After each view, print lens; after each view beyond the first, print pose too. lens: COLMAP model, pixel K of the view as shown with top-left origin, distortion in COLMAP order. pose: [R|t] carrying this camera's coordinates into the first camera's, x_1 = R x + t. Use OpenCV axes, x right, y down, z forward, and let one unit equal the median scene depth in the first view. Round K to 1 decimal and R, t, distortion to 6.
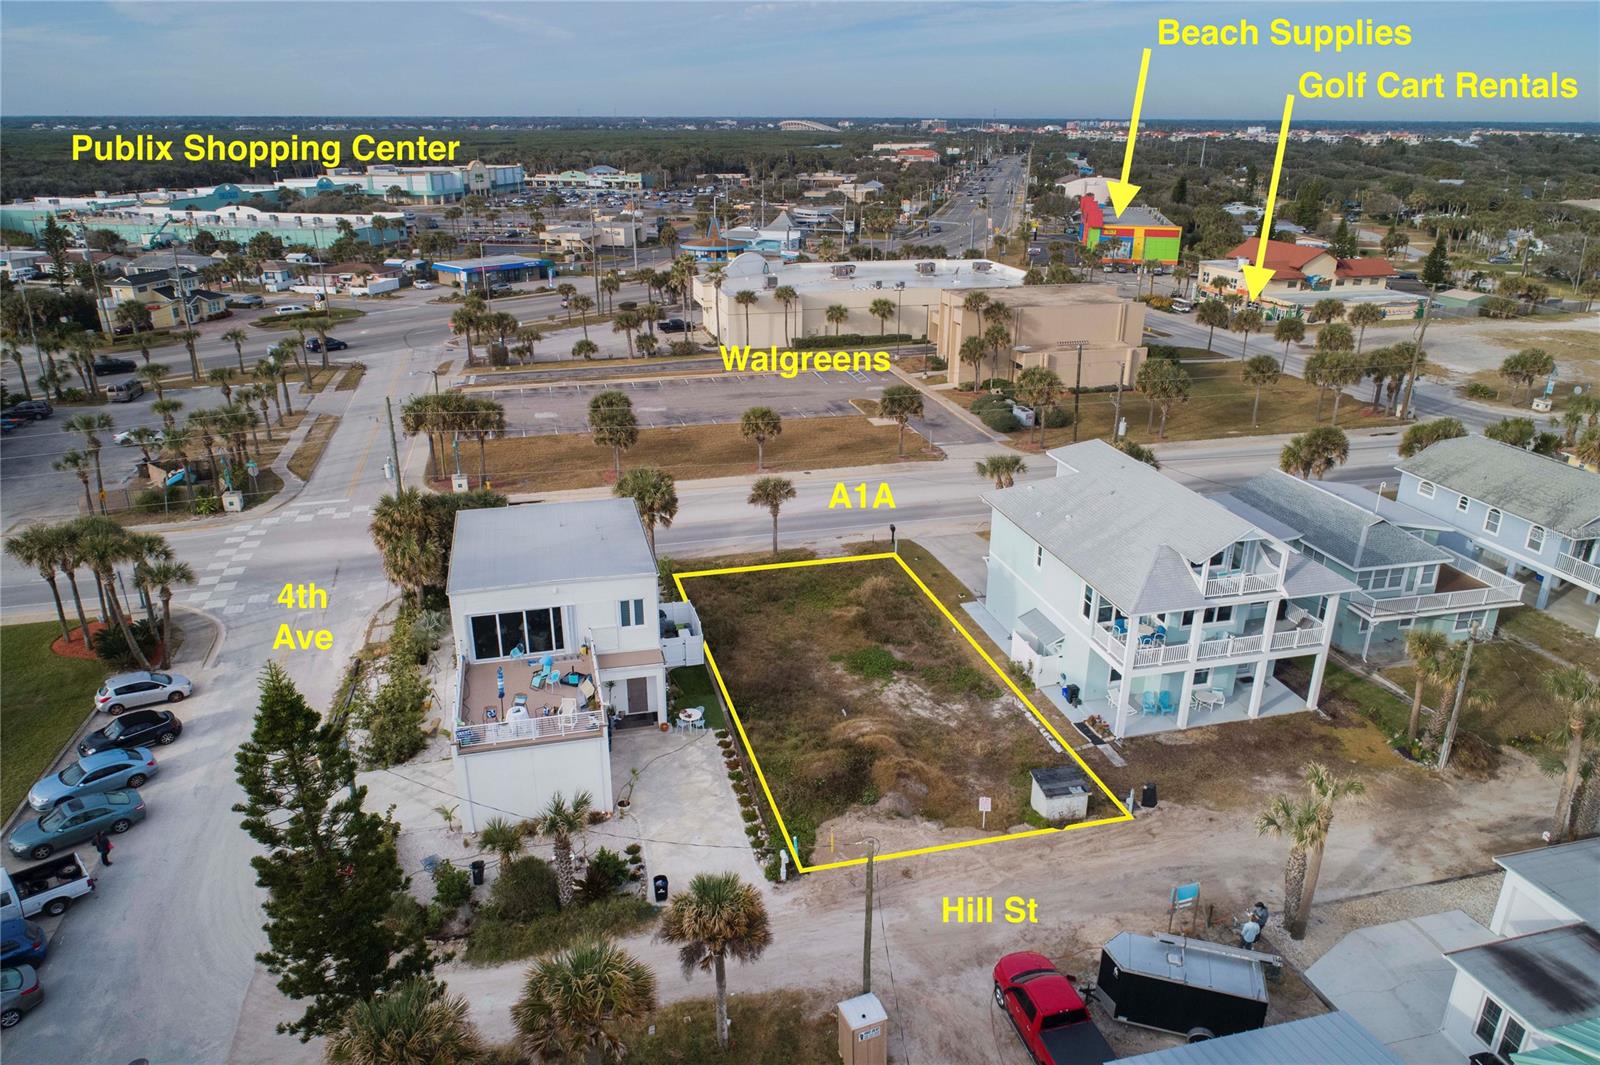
lens RADIAL K [[1071.7, 0, 797.1], [0, 1071.7, 529.2], [0, 0, 1]] dist [-0.010228, 0.006373]
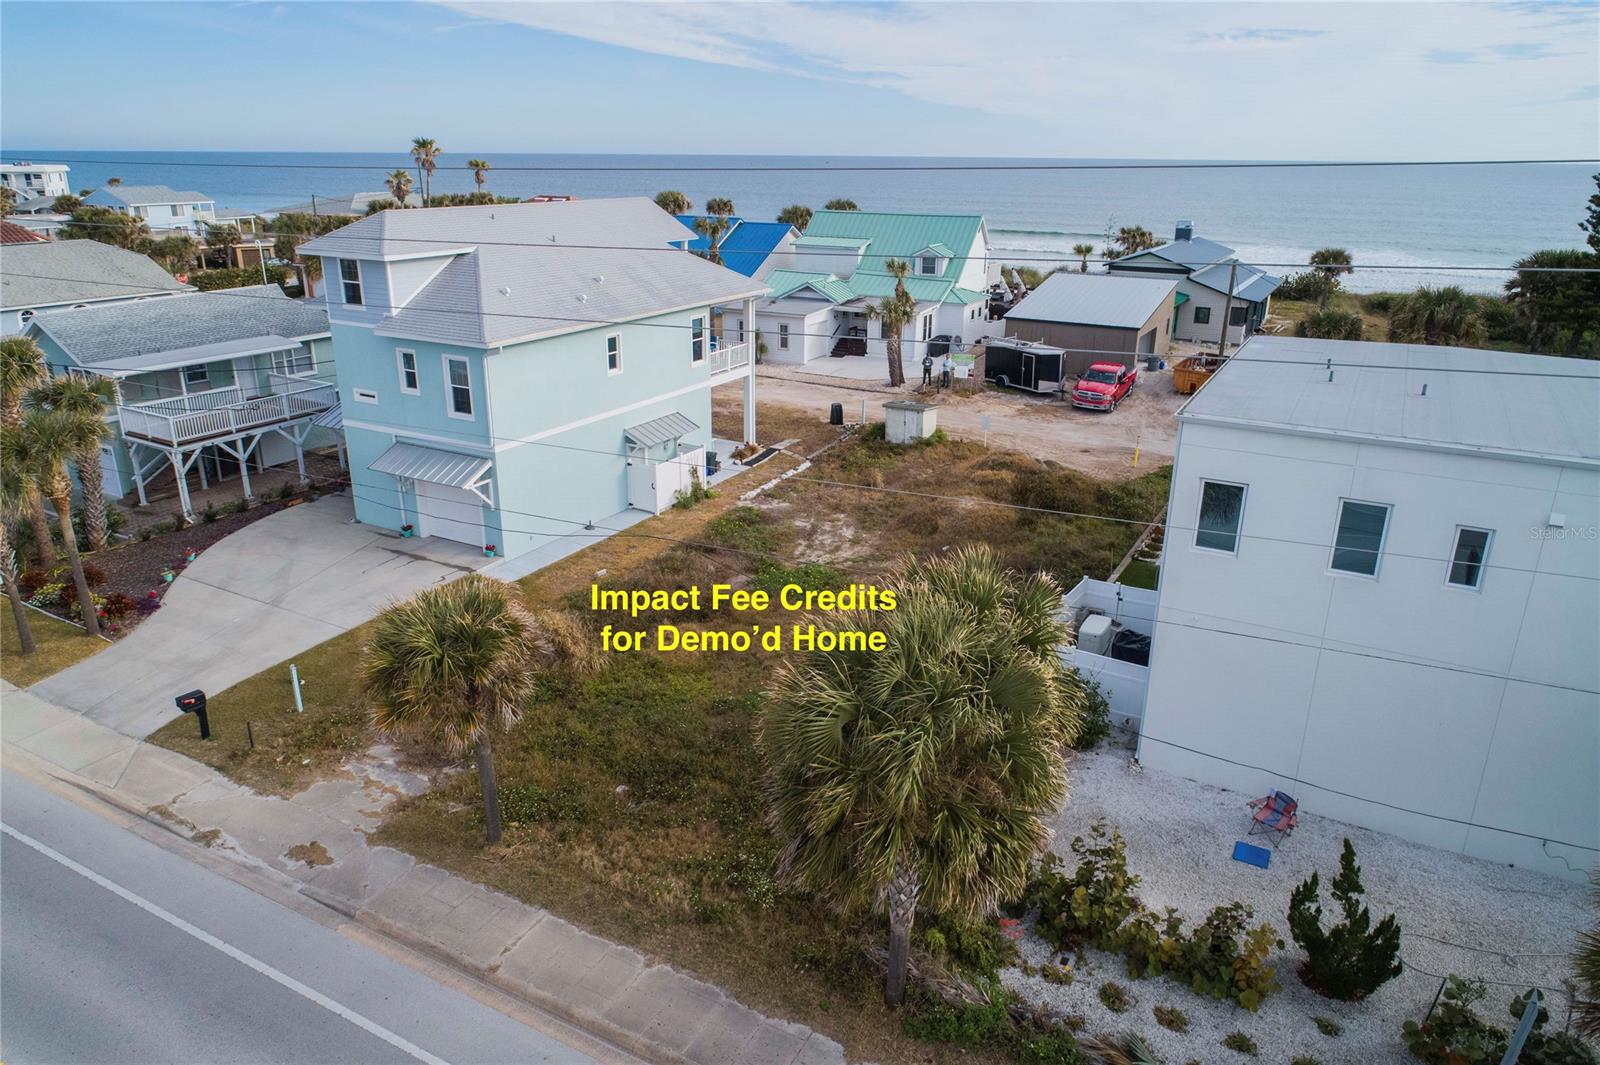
lens RADIAL K [[1071.7, 0, 797.1], [0, 1071.7, 529.2], [0, 0, 1]] dist [-0.010228, 0.006373]
pose [[-0.728228, -0.236312, 0.643304, -0.222890], [0.236957, 0.793959, 0.559893, -0.167987], [-0.643067, 0.560165, -0.522188, 0.969240]]
